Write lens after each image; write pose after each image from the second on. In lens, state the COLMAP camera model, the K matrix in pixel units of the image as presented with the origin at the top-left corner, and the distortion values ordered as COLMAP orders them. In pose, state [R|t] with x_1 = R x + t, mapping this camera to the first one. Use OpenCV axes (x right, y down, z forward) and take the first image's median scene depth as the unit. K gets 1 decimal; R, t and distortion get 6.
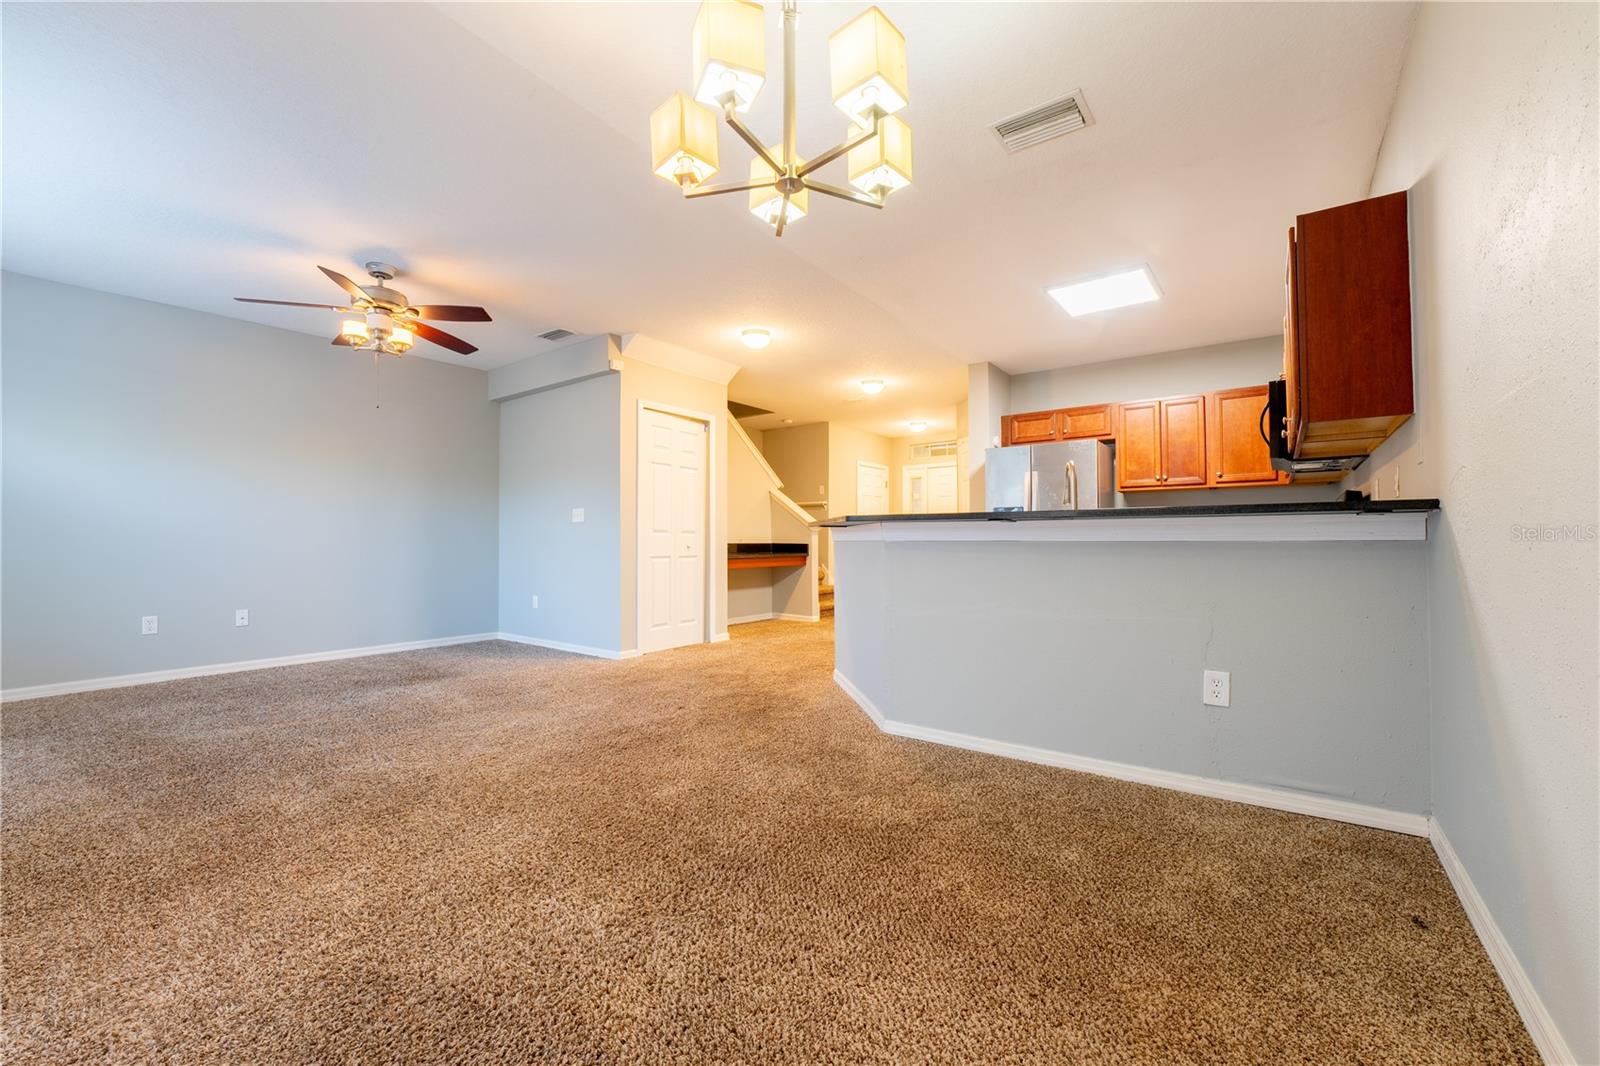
lens RADIAL K [[645.4, 0, 807.4], [0, 645.4, 526.0], [0, 0, 1]] dist [-0.020944, 0.003541]
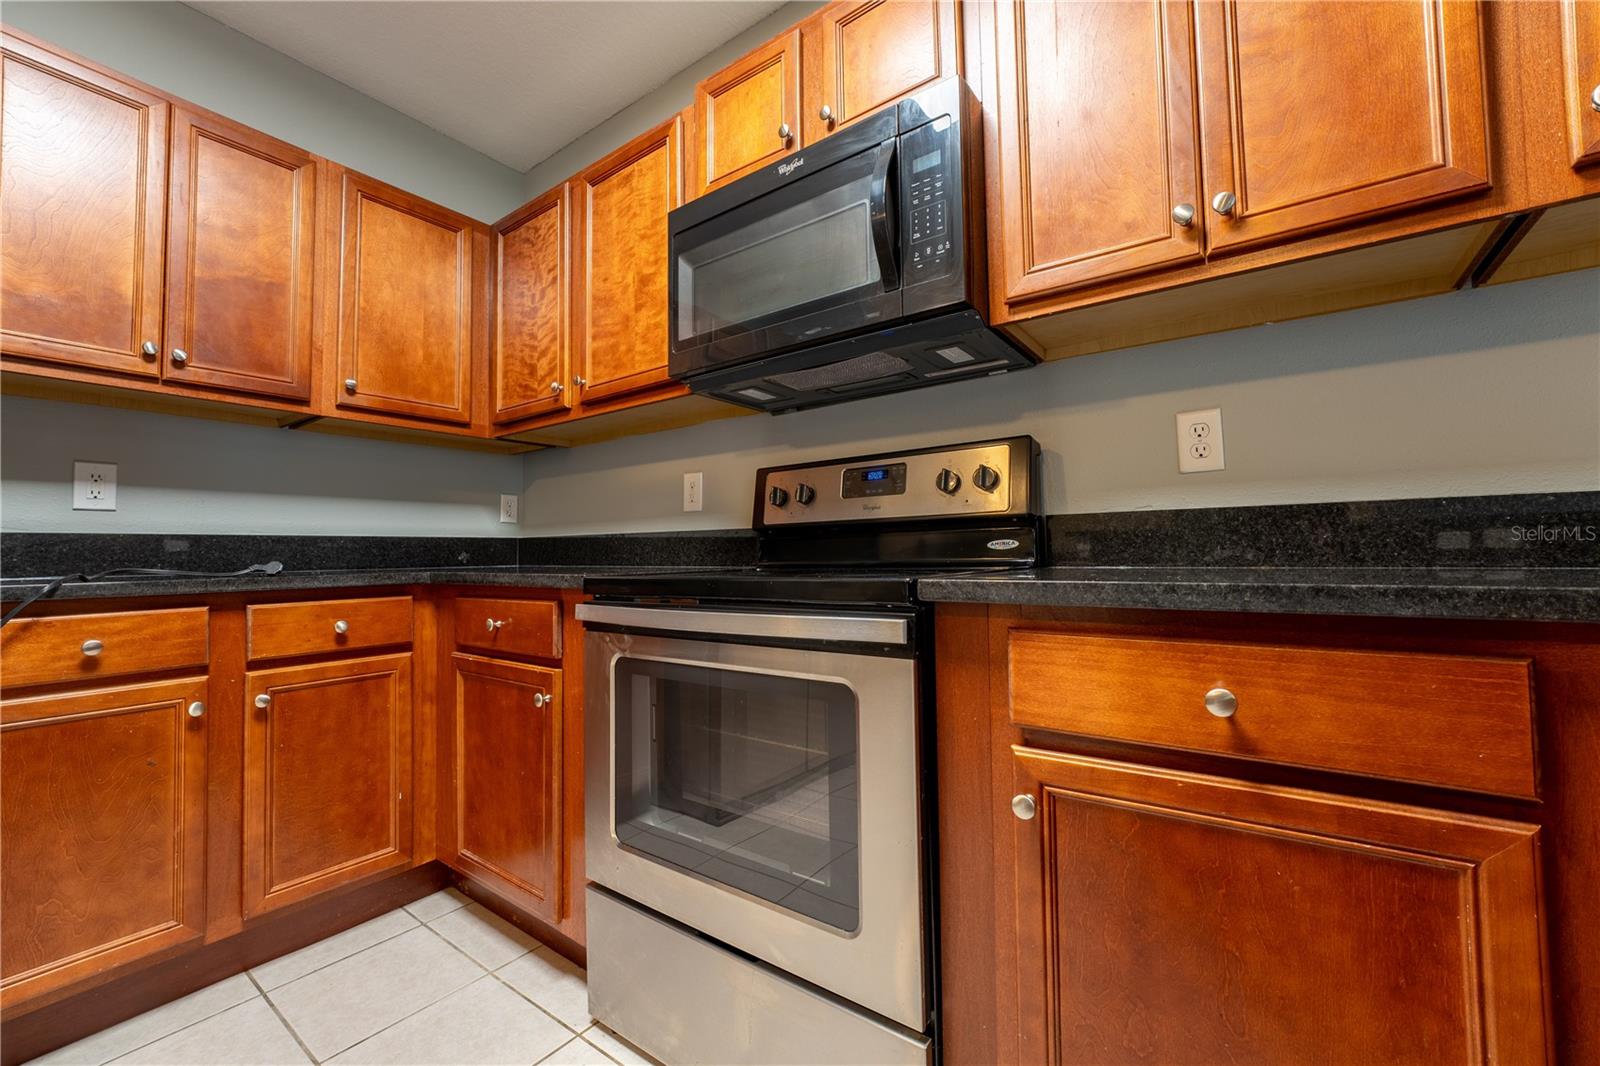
lens RADIAL K [[645.4, 0, 796.2], [0, 645.4, 530.1], [0, 0, 1]] dist [-0.020944, 0.003541]
pose [[-0.005743, 0.039910, 0.999187, 0.271212], [-0.012579, 0.999121, -0.039980, 0.015398], [-0.999904, -0.012799, -0.005236, 0.734210]]
